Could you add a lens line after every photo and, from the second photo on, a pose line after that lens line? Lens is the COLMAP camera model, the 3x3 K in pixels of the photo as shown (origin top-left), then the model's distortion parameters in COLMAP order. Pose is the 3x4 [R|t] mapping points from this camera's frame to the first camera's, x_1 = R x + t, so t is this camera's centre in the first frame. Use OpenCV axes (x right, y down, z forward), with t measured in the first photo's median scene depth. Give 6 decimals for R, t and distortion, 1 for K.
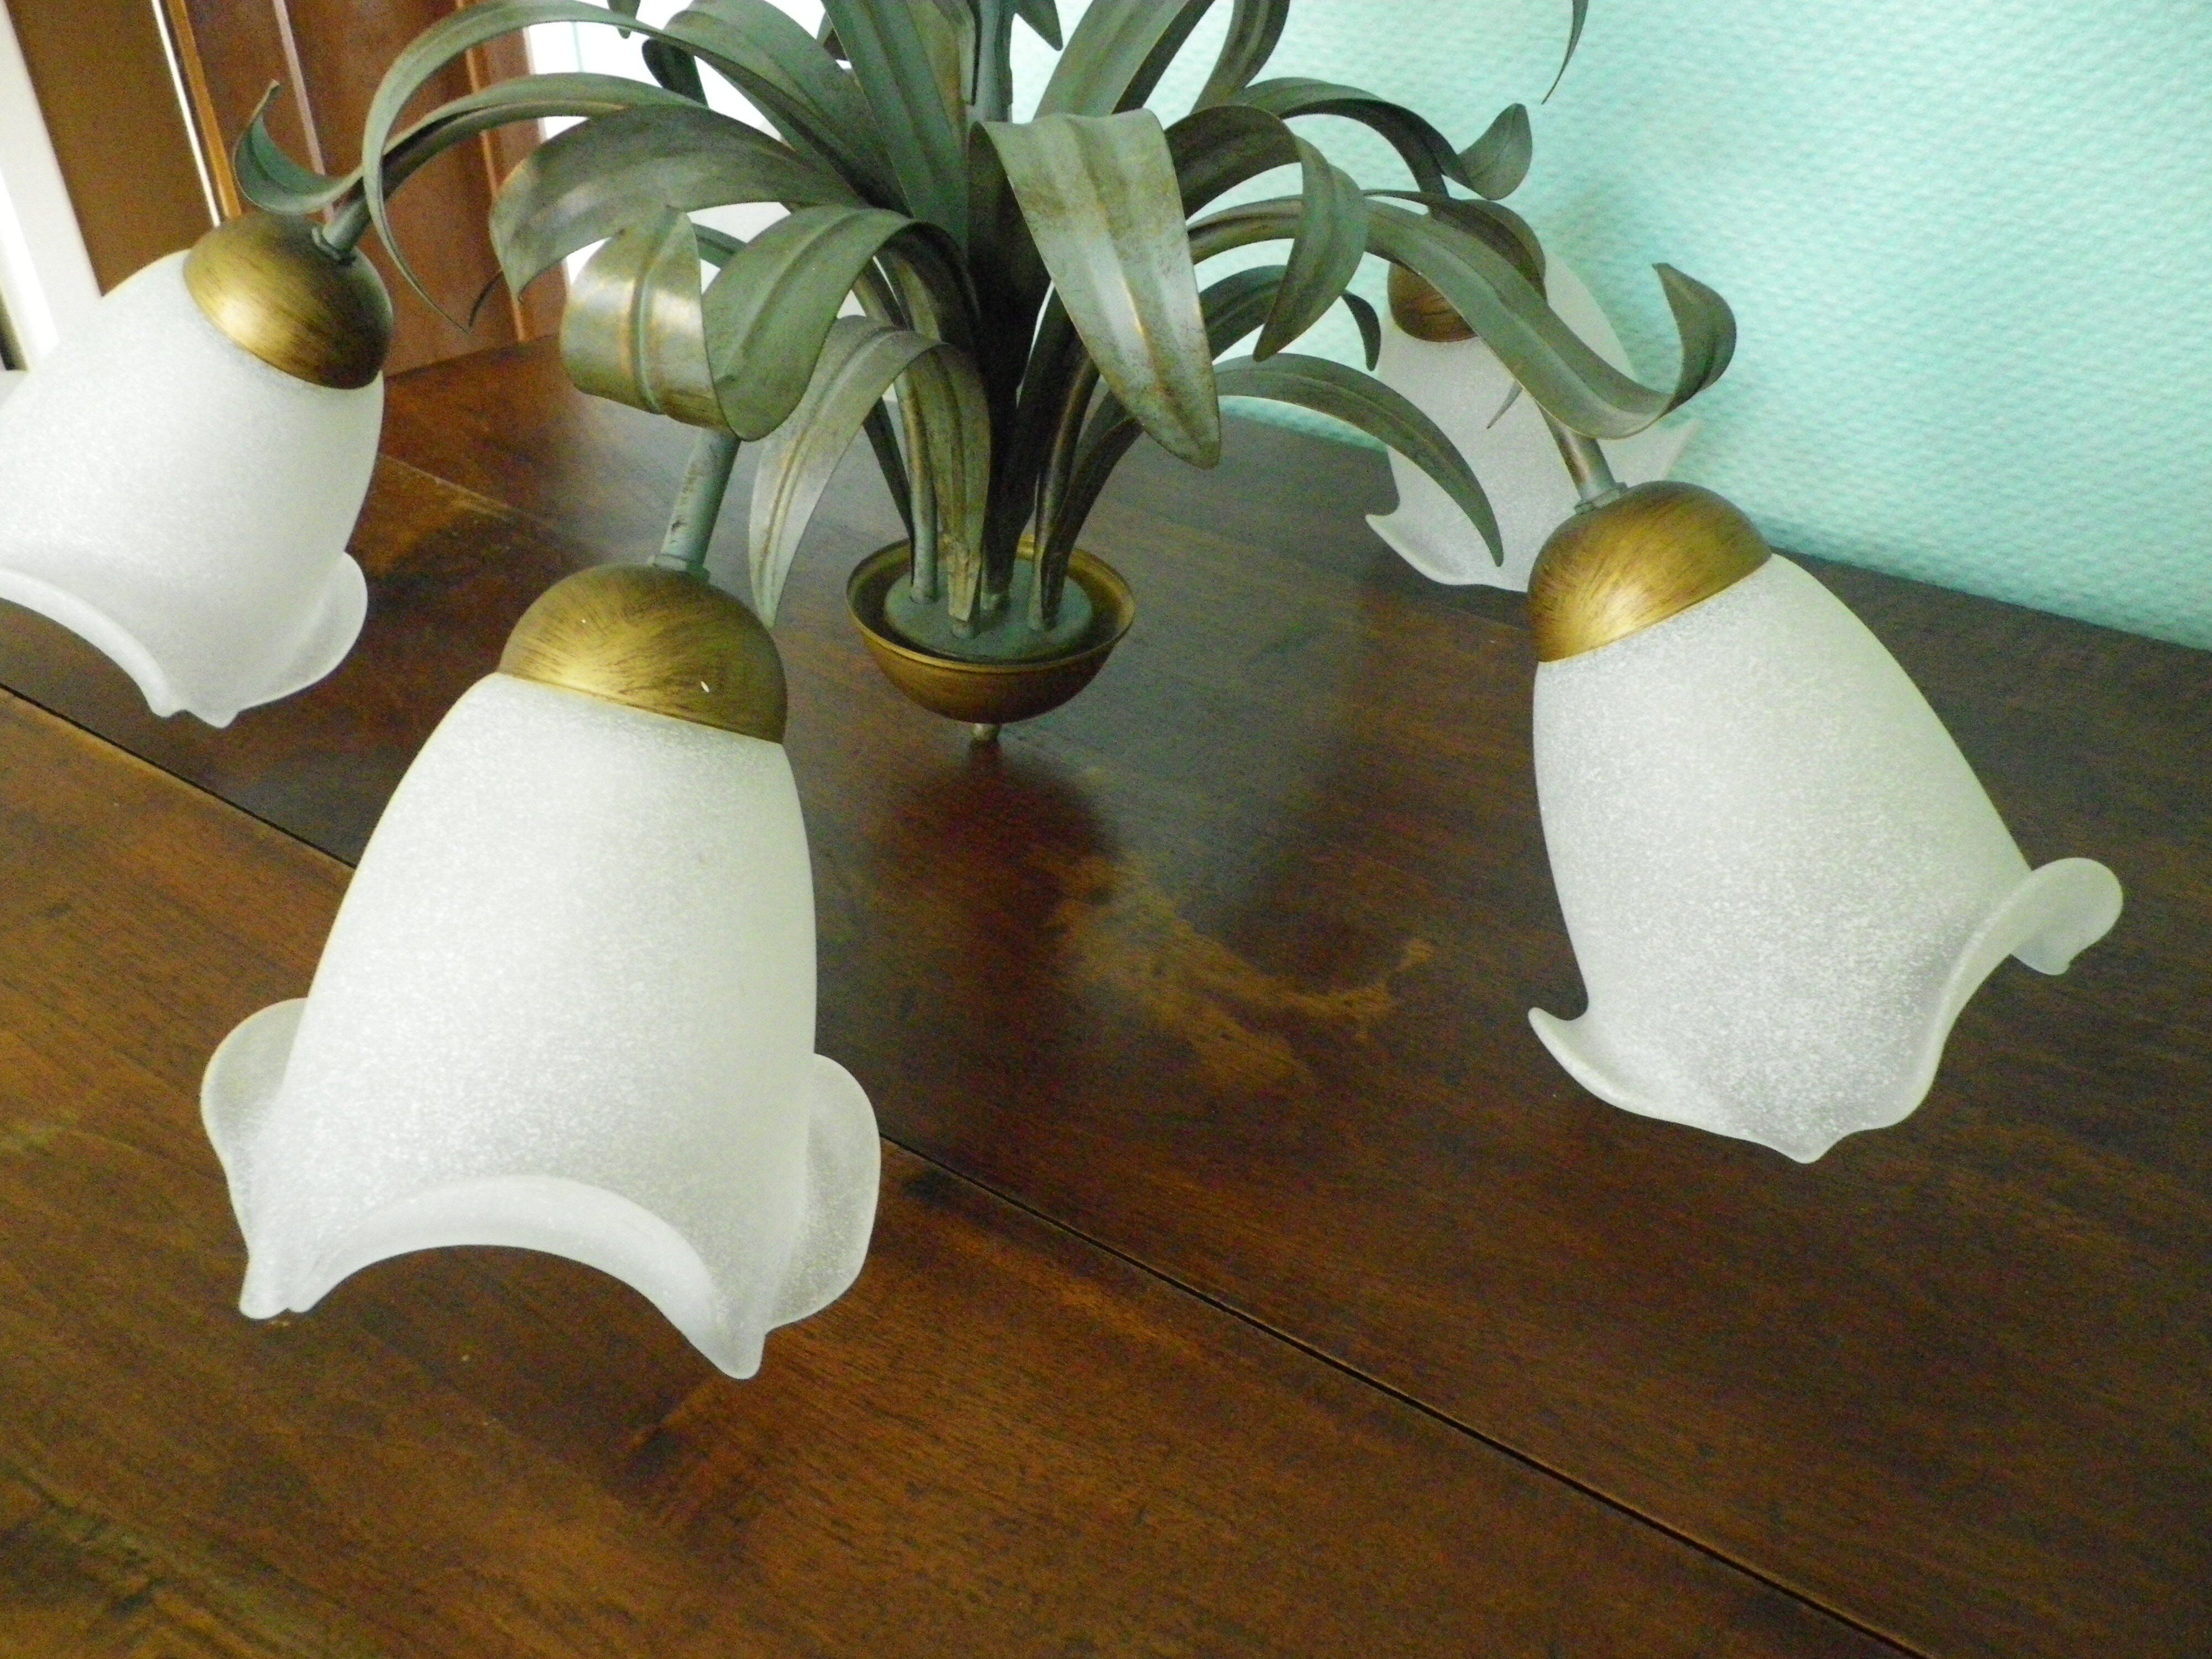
lens RADIAL K [[1666.8, 0, 1106.0], [0, 1666.8, 829.5], [0, 0, 1]] dist [-0.014147, 0.002815]
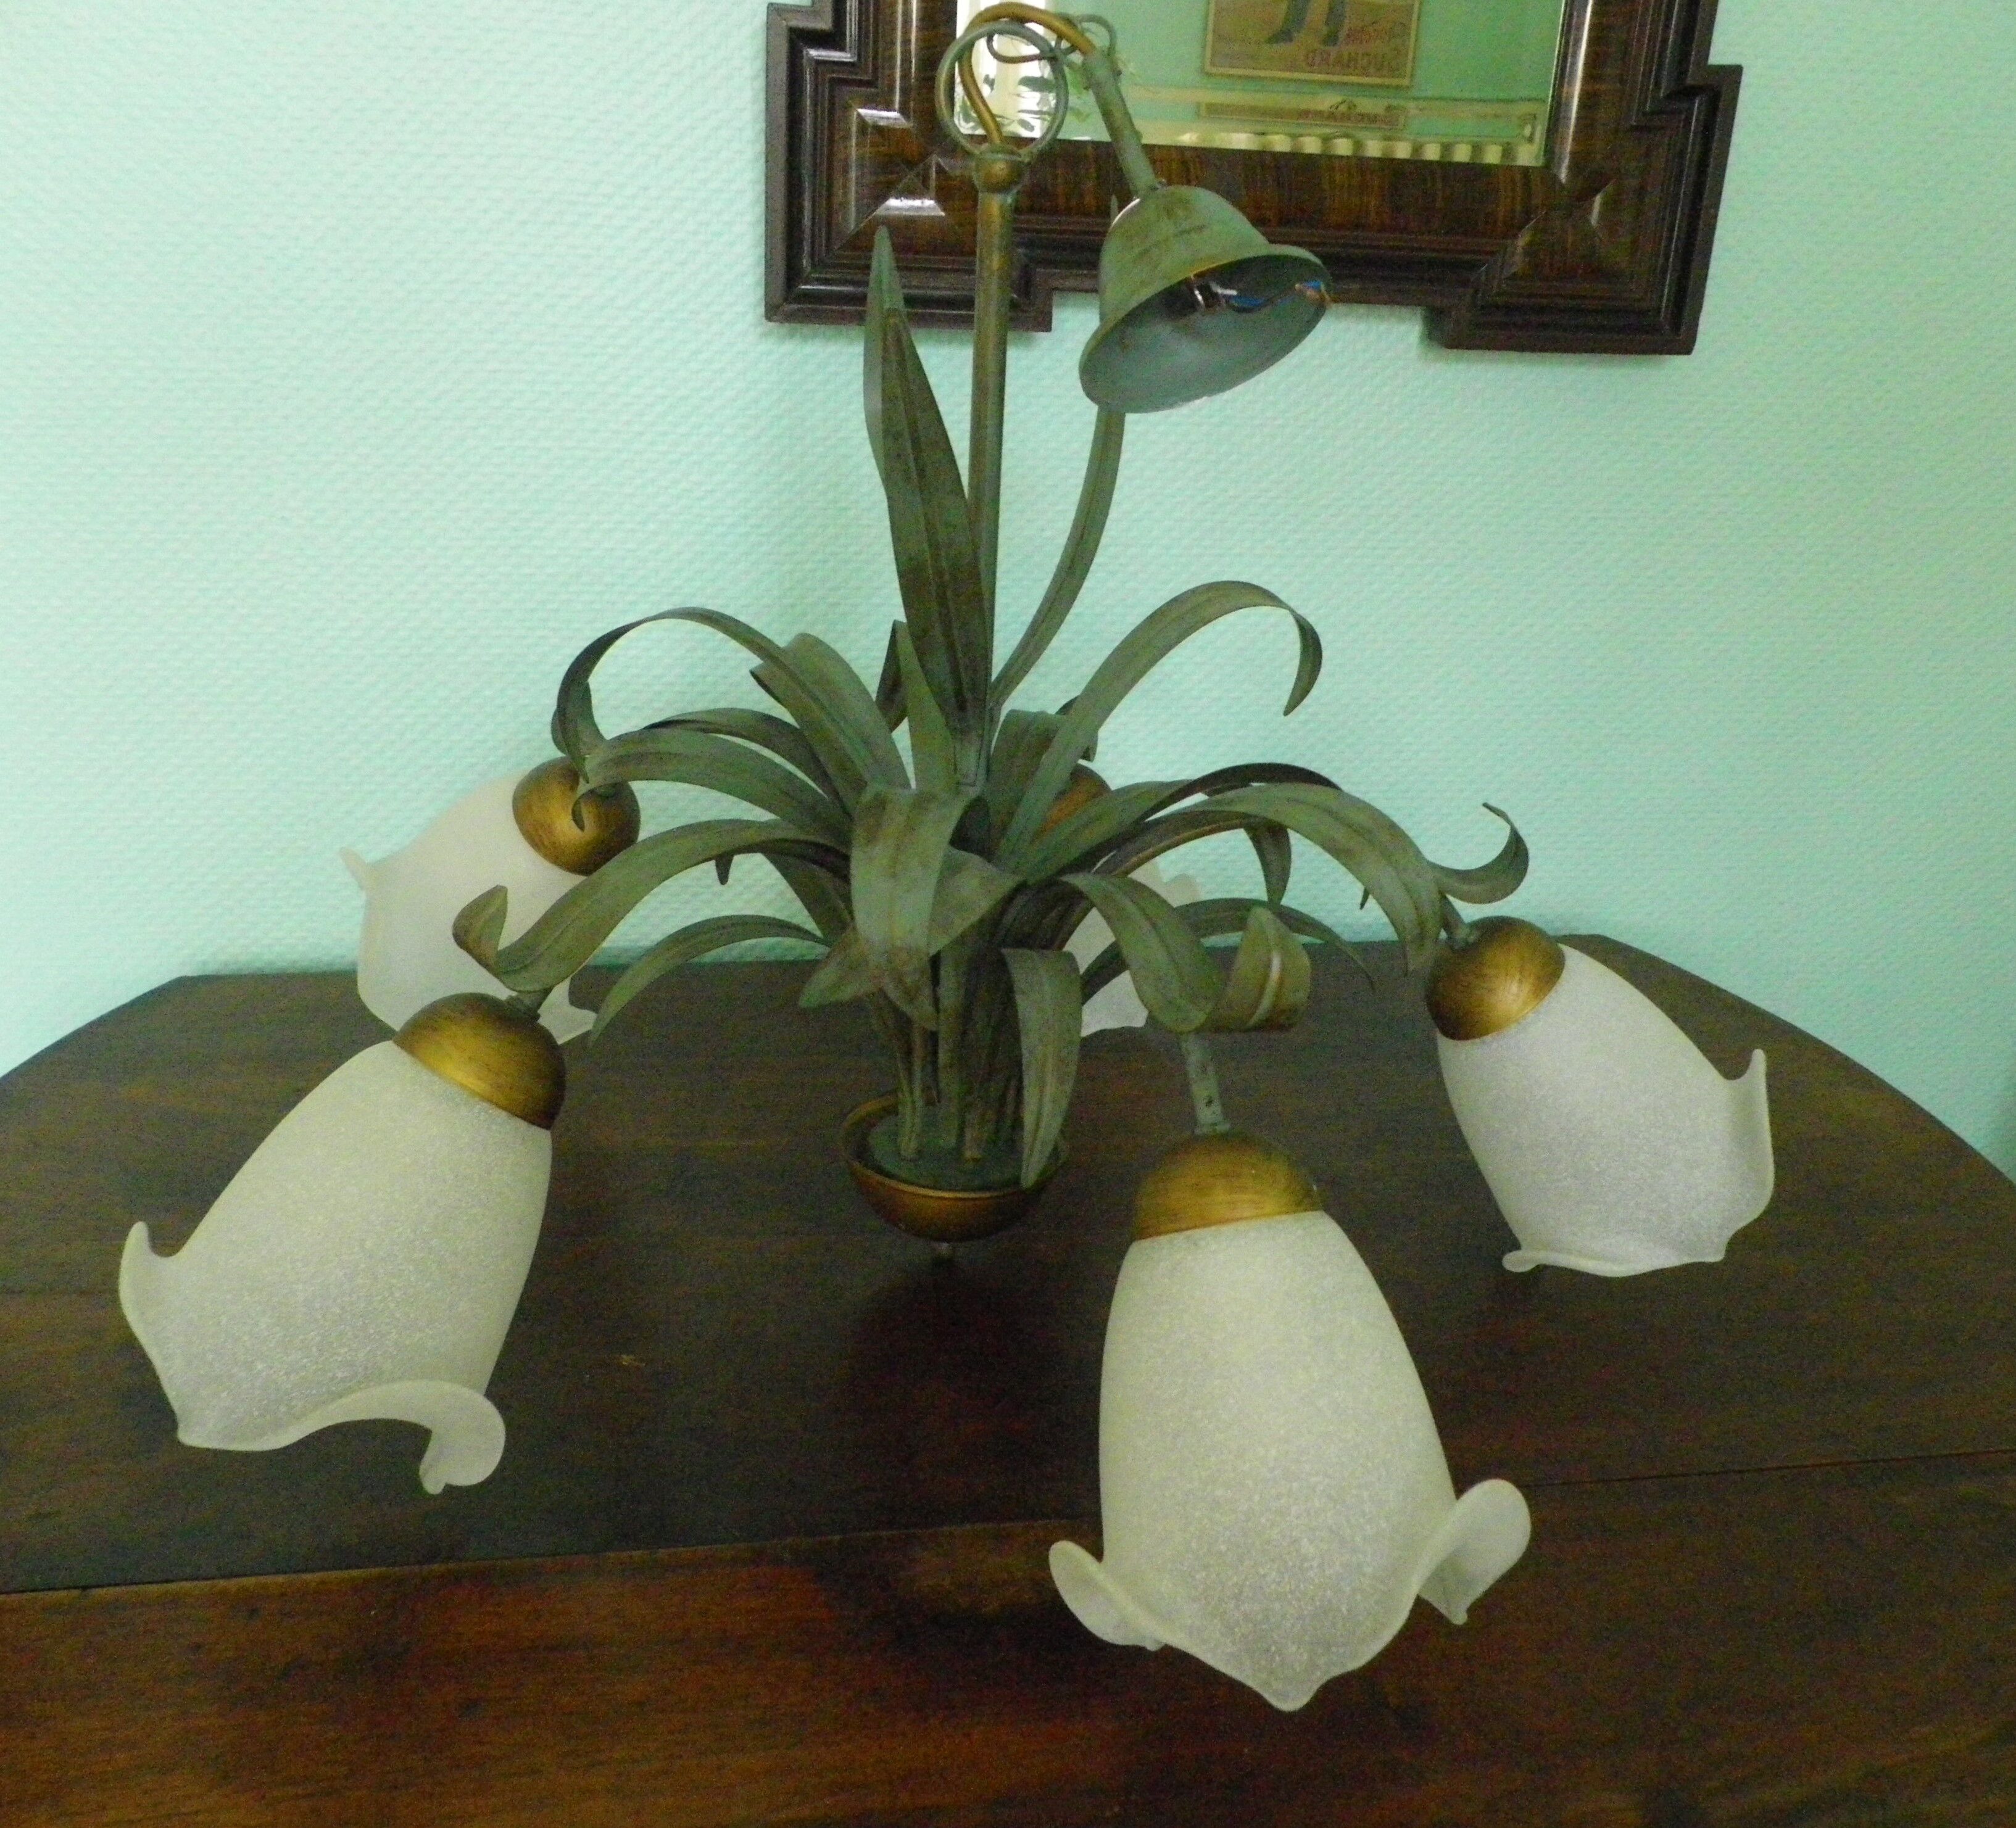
lens RADIAL K [[1898.1, 0, 1008.5], [0, 1898.1, 886.1], [0, 0, 1]] dist [-0.002562, 0.004062]
pose [[0.756460, -0.230219, 0.612182, -1.208763], [0.361801, 0.927043, -0.098444, -0.226281], [-0.544856, 0.295958, 0.784564, -0.259363]]
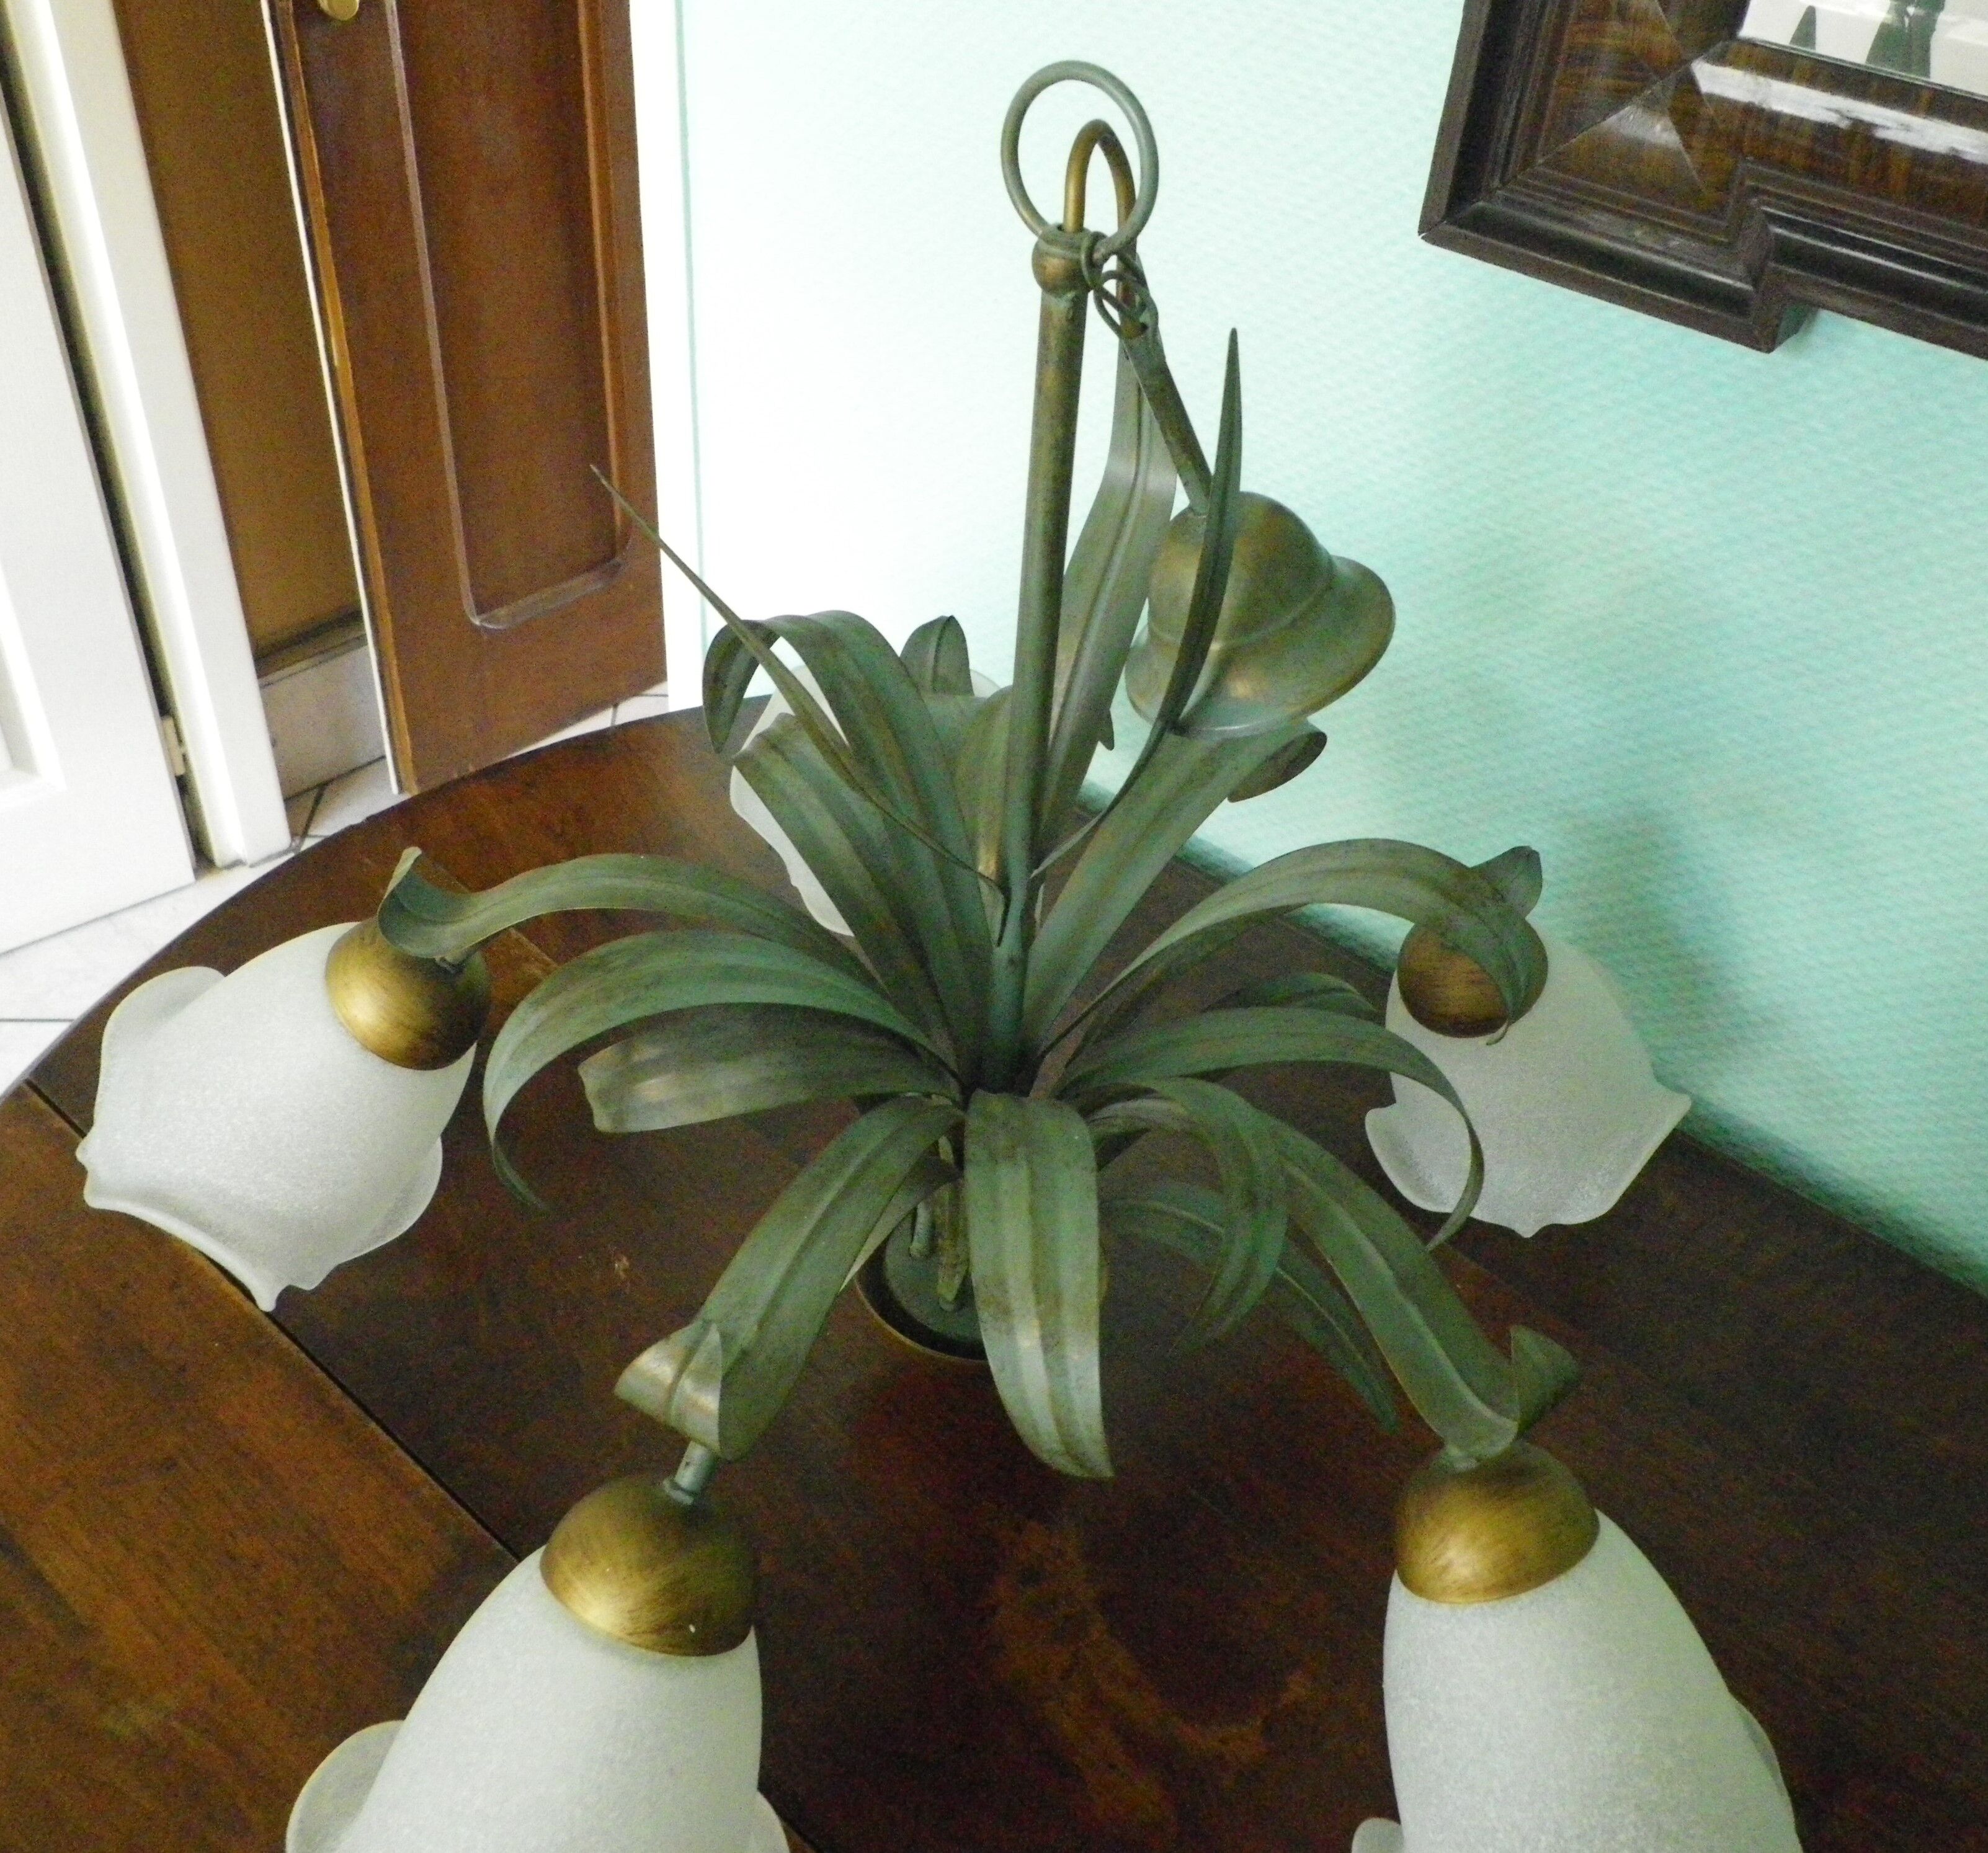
lens RADIAL K [[1886.4, 0, 1015.3], [0, 1886.4, 932.9], [0, 0, 1]] dist [-0.005420, 0.003016]
pose [[0.986904, 0.132316, -0.092268, 0.059689], [-0.127986, 0.990444, 0.051385, -0.599182], [0.098185, -0.038903, 0.994407, -0.347081]]
